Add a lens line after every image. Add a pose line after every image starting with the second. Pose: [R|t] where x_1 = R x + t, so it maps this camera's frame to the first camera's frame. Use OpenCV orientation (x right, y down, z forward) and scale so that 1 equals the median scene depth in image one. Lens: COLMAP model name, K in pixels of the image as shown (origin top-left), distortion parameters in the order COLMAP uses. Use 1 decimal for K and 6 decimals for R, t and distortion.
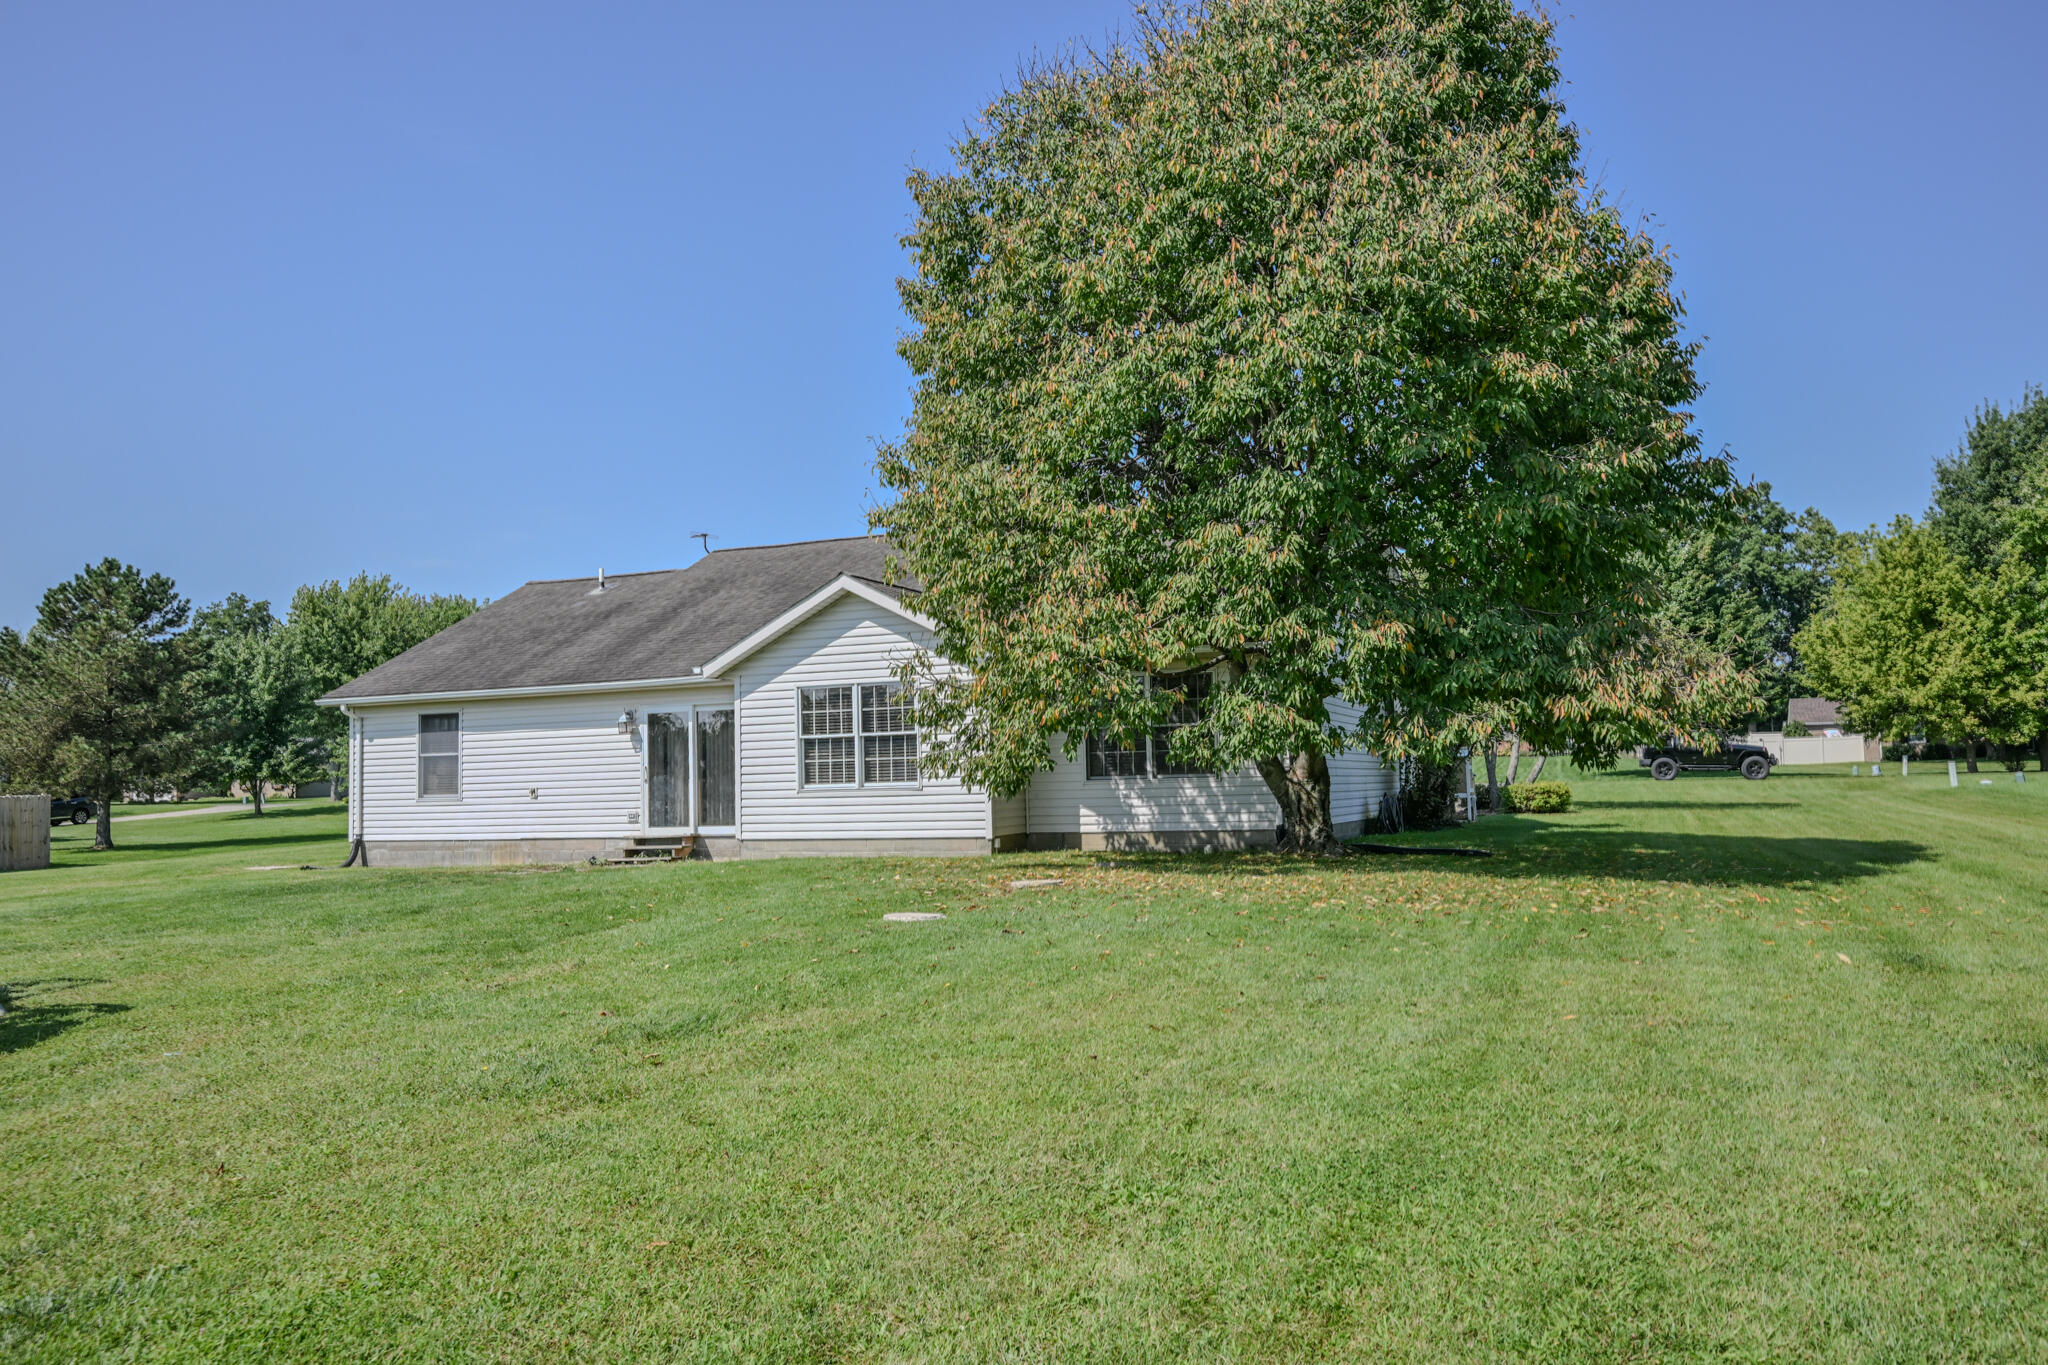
lens RADIAL K [[1413.8, 0, 1024.0], [0, 1413.8, 682.5], [0, 0, 1]] dist [-0.000254, -0.000134]
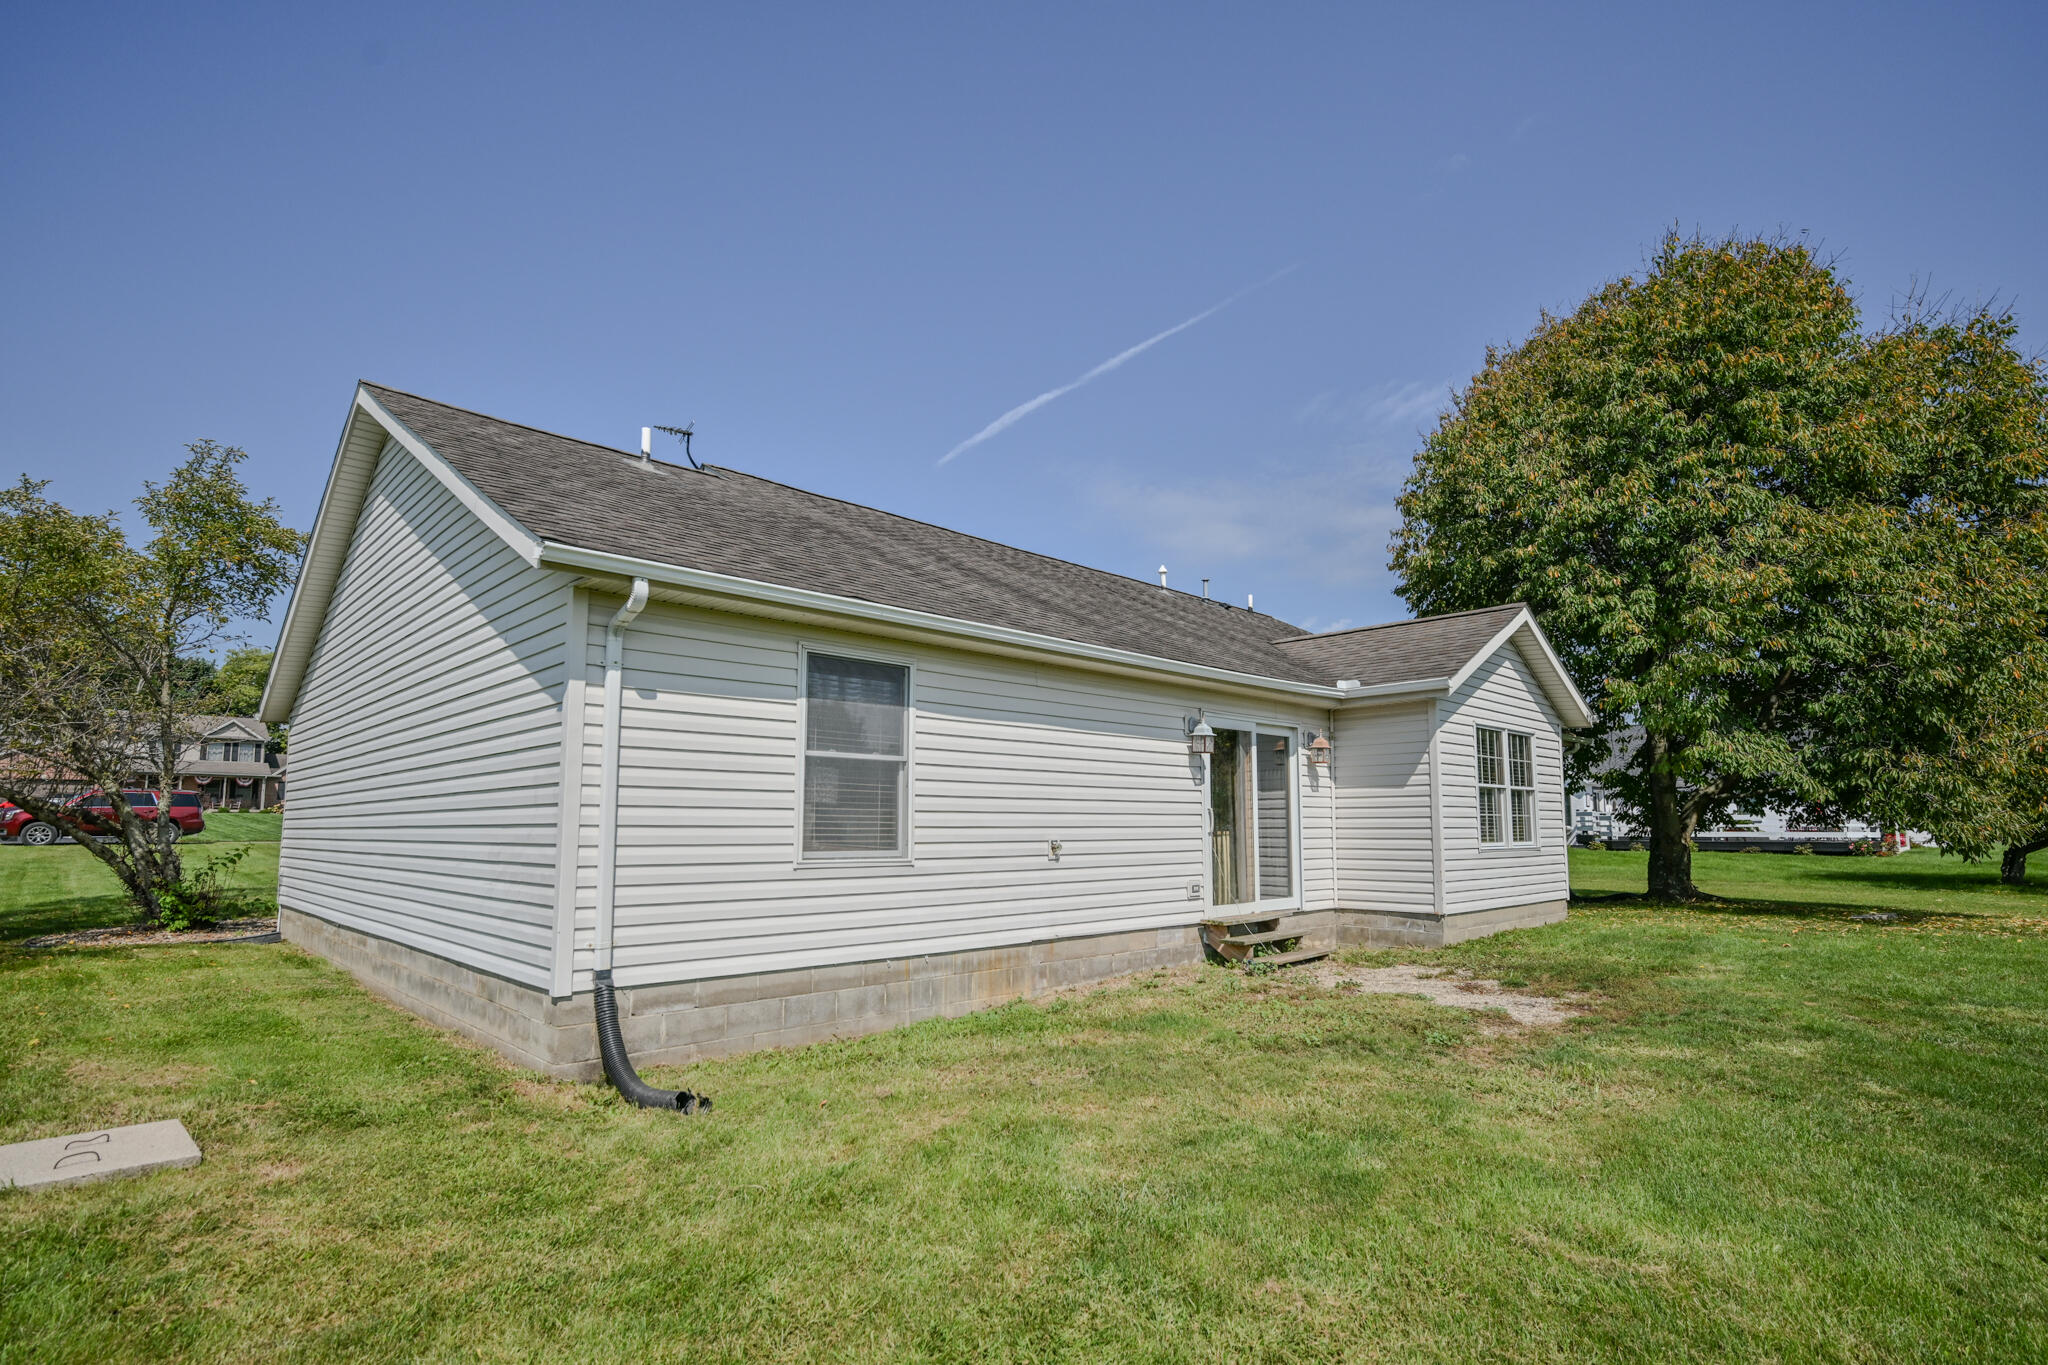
lens RADIAL K [[994.7, 0, 1024.0], [0, 994.7, 682.5], [0, 0, 1]] dist [0.001079, 0.000096]
pose [[0.403520, 0.164745, 0.900017, -0.709718], [-0.067288, 0.986336, -0.150377, 0.075643], [-0.912493, 0.000120, 0.409092, 0.885350]]
